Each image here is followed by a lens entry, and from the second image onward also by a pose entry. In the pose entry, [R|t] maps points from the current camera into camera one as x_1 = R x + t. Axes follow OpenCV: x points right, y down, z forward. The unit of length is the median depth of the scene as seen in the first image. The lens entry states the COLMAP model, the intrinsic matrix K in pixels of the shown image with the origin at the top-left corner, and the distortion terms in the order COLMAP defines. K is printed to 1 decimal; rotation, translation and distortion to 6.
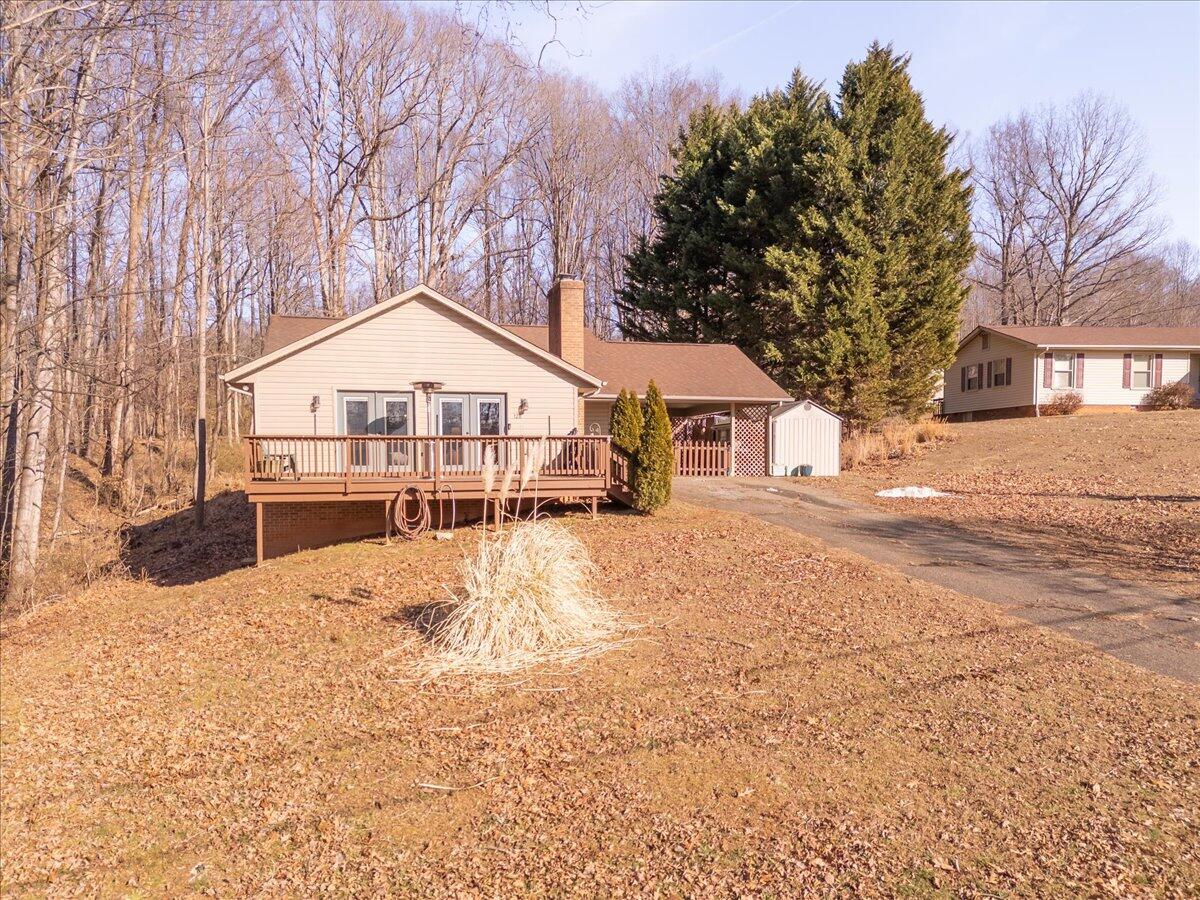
lens RADIAL K [[889.2, 0, 593.0], [0, 889.2, 452.3], [0, 0, 1]] dist [0.030956, -0.024325]
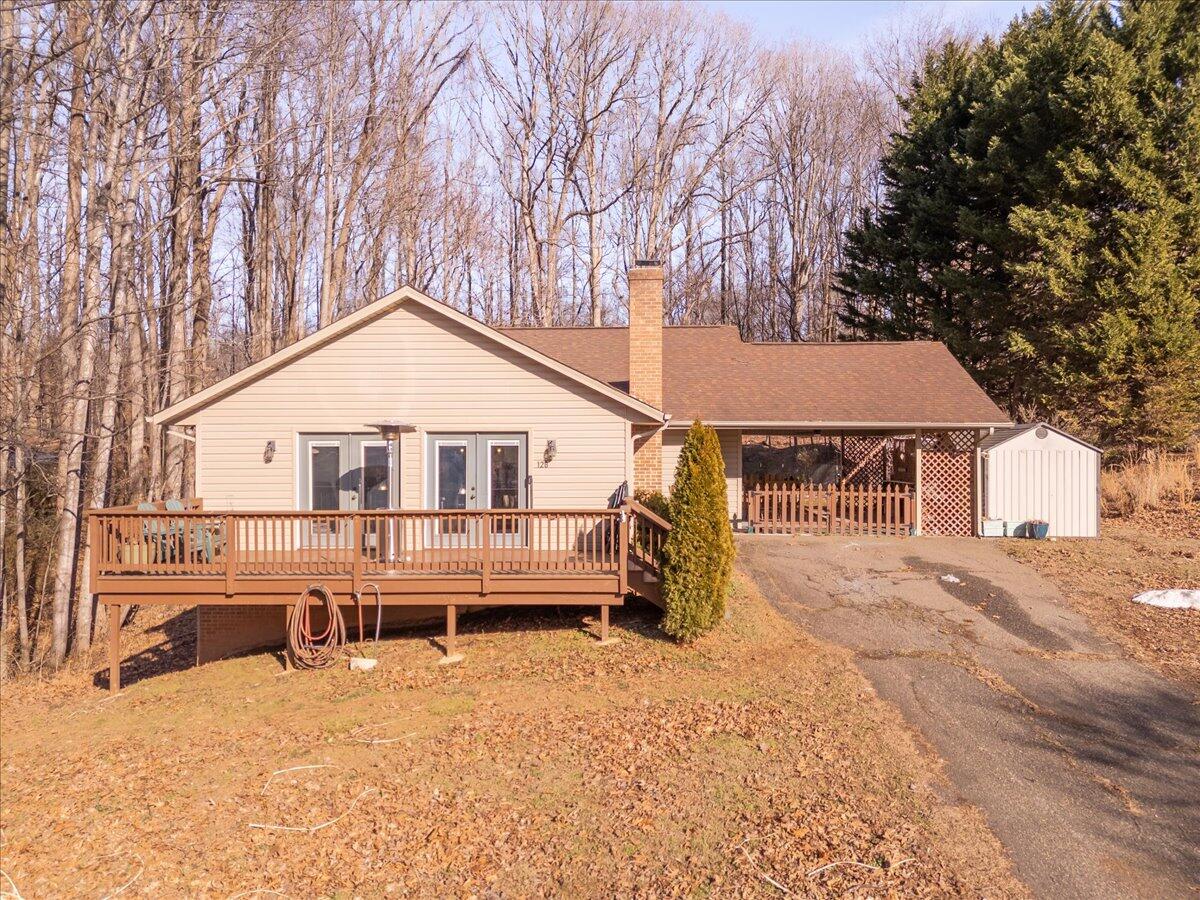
lens RADIAL K [[889.2, 0, 587.0], [0, 889.2, 413.4], [0, 0, 1]] dist [0.030956, -0.024325]
pose [[0.952466, -0.005820, -0.304589, 0.085413], [-0.003650, 0.999528, -0.030514, -0.031523], [0.304623, 0.030175, 0.951995, 0.177925]]
